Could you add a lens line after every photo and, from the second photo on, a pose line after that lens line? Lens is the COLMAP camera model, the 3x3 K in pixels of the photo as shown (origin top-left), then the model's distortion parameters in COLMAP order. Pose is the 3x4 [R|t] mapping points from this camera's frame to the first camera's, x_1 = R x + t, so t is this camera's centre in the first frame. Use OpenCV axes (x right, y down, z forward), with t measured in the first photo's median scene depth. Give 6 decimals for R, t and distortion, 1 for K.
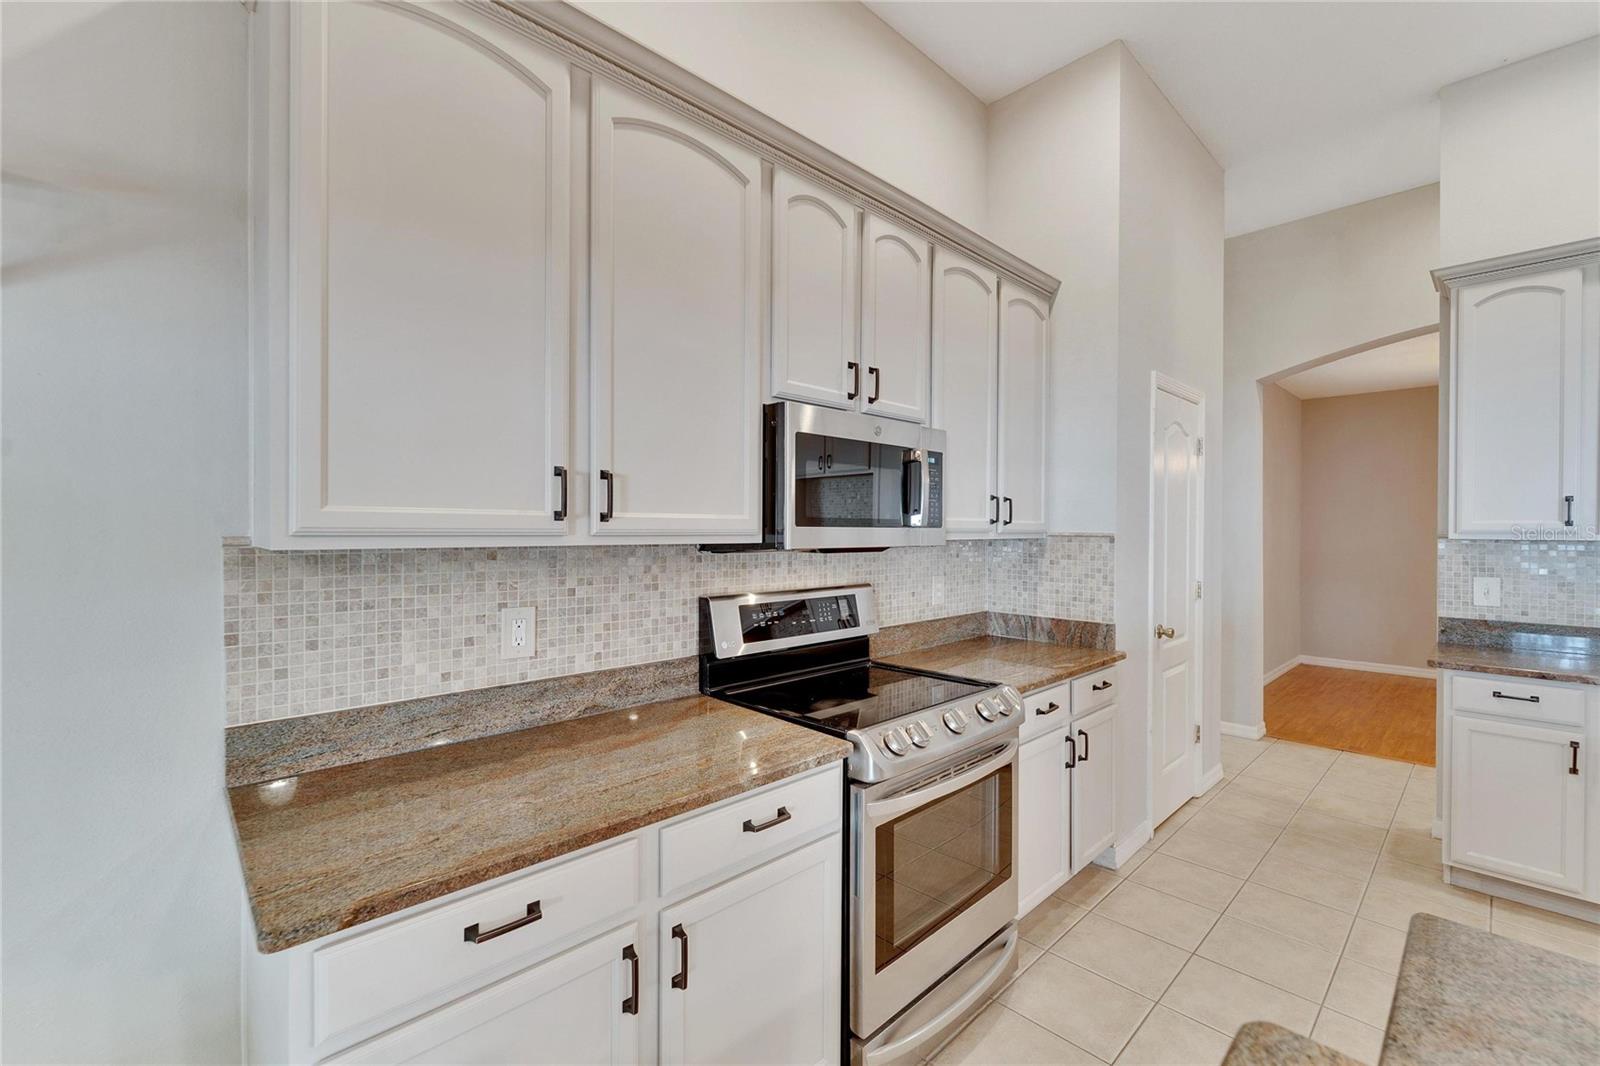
lens RADIAL K [[650.9, 0, 797.8], [0, 650.9, 534.4], [0, 0, 1]] dist [-0.001192, -0.000276]
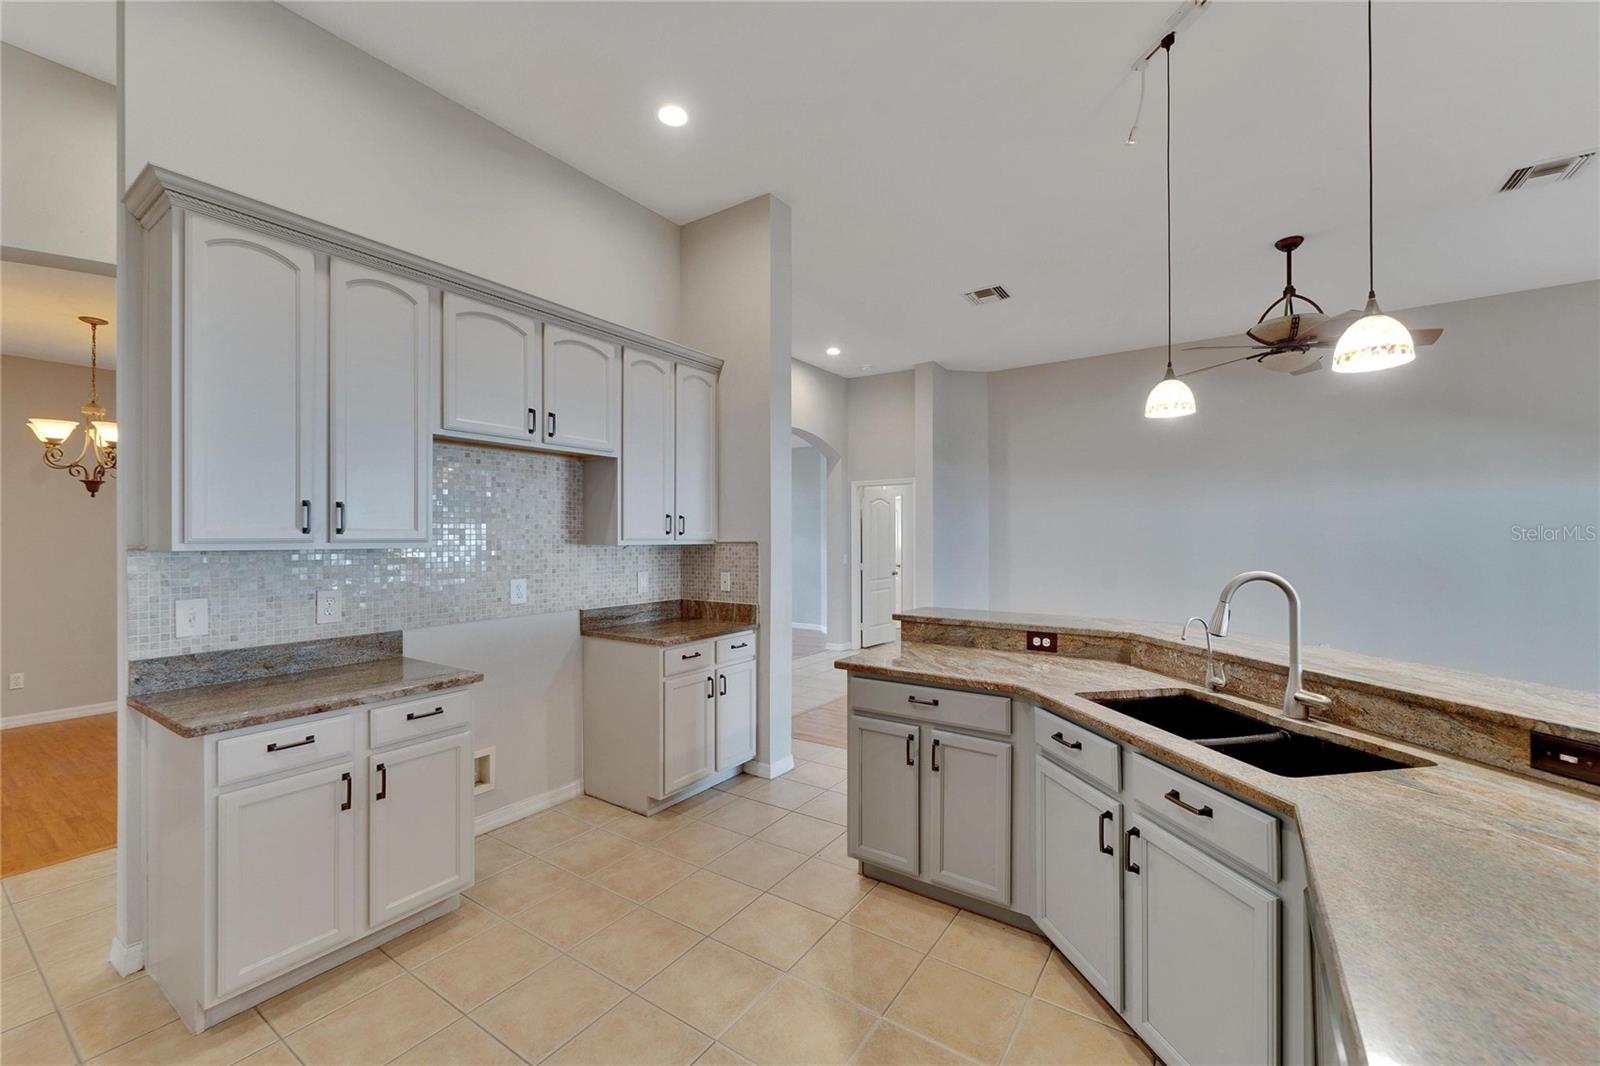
lens RADIAL K [[650.9, 0, 797.8], [0, 650.9, 534.4], [0, 0, 1]] dist [-0.001192, -0.000276]
pose [[-0.223473, 0.001080, 0.974710, 0.145324], [0.008285, 0.999965, 0.000792, -0.006449], [-0.974675, 0.008252, -0.223474, 0.485818]]
